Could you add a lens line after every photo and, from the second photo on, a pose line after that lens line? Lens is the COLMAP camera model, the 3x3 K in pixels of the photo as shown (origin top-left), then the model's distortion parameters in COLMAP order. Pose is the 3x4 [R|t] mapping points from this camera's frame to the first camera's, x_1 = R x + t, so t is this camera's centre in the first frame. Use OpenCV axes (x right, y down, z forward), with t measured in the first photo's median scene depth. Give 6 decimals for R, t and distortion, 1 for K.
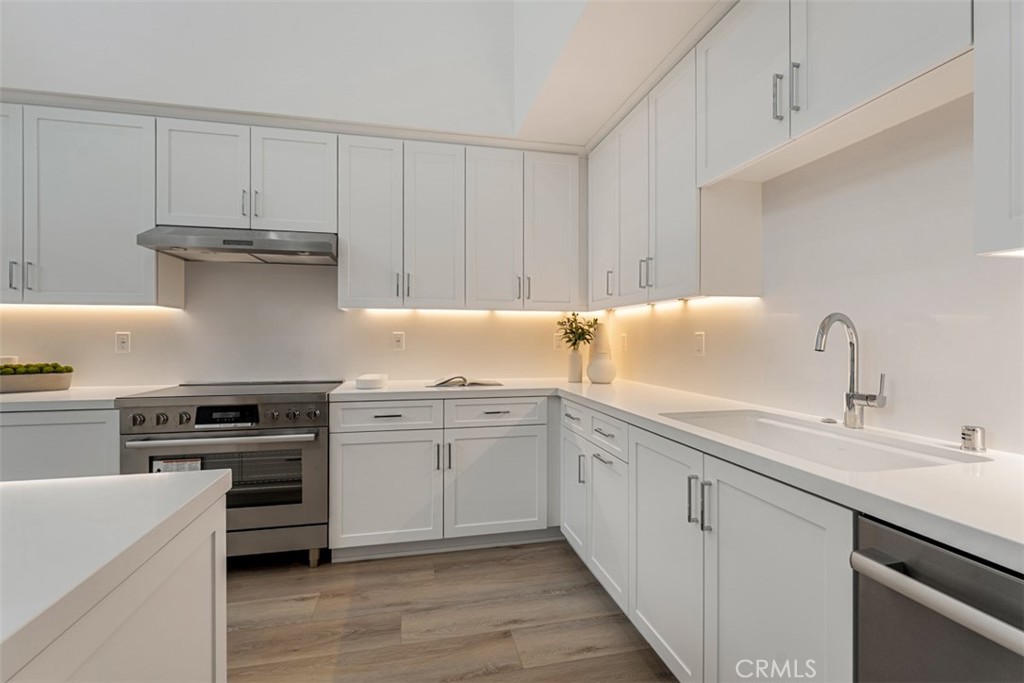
lens RADIAL K [[451.4, 0, 507.9], [0, 451.4, 340.9], [0, 0, 1]] dist [-0.008067, -0.000349]
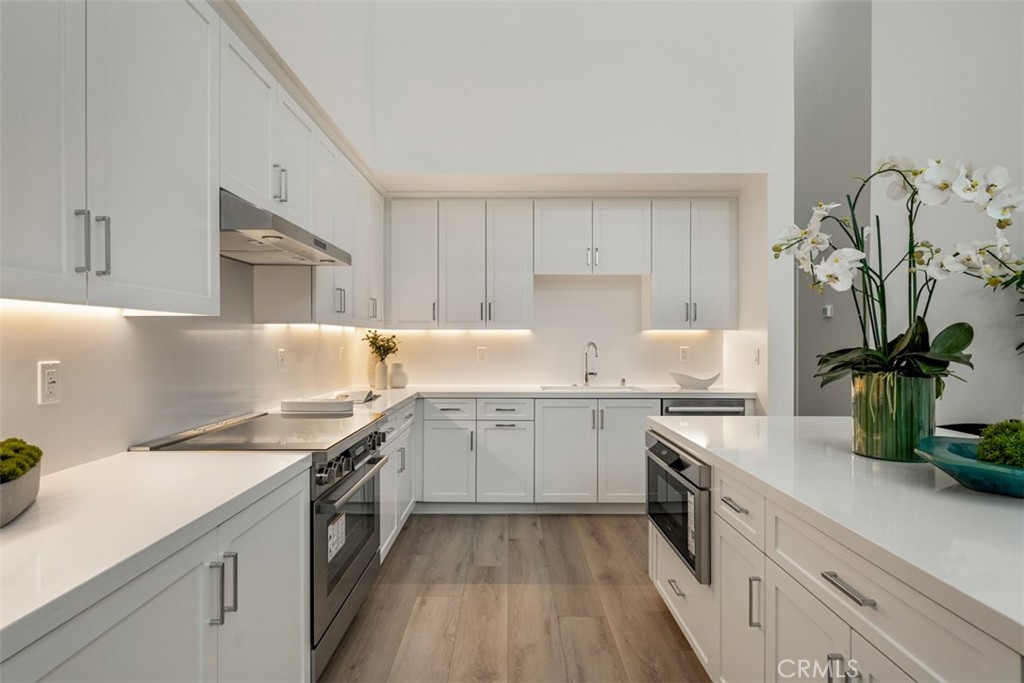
lens RADIAL K [[551.5, 0, 507.7], [0, 551.5, 341.3], [0, 0, 1]] dist [0.003604, 0.001392]
pose [[0.226670, -0.004304, 0.973962, -1.625910], [0.002940, 0.999989, 0.003735, -0.051666], [-0.973967, 0.002017, 0.226680, 0.483550]]
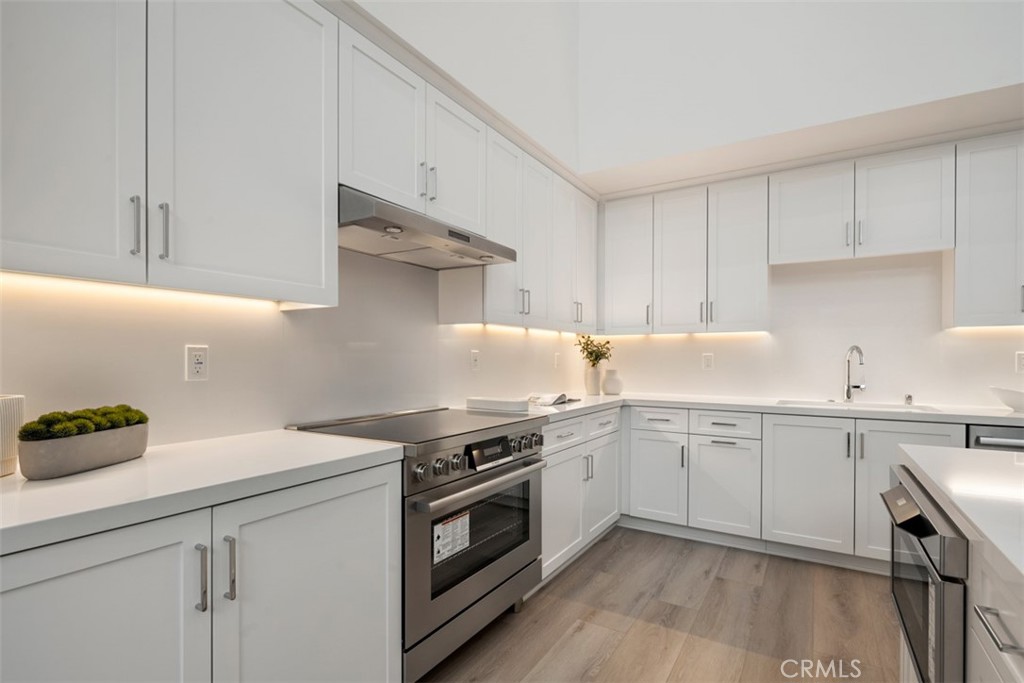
lens RADIAL K [[496.8, 0, 510.6], [0, 496.8, 361.0], [0, 0, 1]] dist [0.004086, -0.001248]
pose [[0.700834, -0.004223, 0.713312, -1.267150], [0.001336, 0.999988, 0.004607, -0.003151], [-0.713323, -0.002276, 0.700832, 0.346333]]
